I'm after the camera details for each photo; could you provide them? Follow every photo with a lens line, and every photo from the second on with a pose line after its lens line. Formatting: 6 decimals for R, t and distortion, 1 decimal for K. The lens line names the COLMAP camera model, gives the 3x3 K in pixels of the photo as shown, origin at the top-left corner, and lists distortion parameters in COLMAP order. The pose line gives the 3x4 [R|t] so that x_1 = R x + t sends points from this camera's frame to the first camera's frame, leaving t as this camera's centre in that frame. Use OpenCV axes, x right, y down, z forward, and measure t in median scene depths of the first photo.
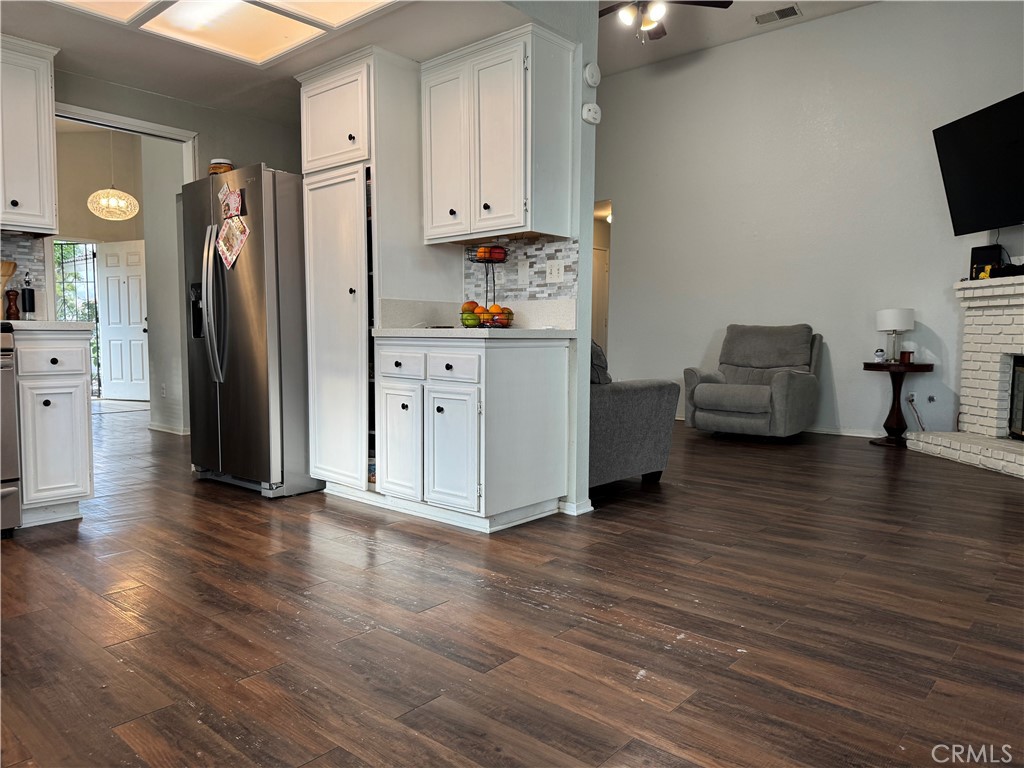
lens RADIAL K [[734.8, 0, 507.2], [0, 734.8, 380.7], [0, 0, 1]] dist [0.144612, -0.171465]
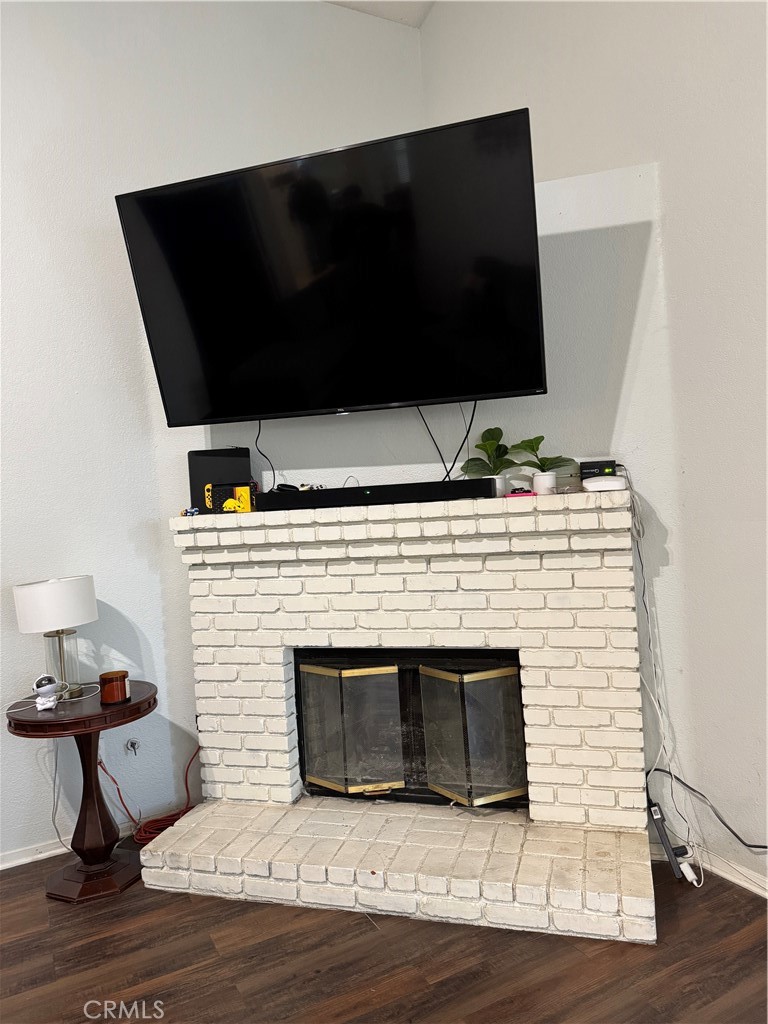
lens RADIAL K [[715.6, 0, 384.0], [0, 715.6, 512.0], [0, 0, 1]] dist [0.117848, -0.175773]
pose [[0.346428, -0.058742, 0.936236, 0.190535], [0.123761, 0.992176, 0.016457, -0.127021], [-0.929877, 0.110168, 0.350987, 0.711901]]
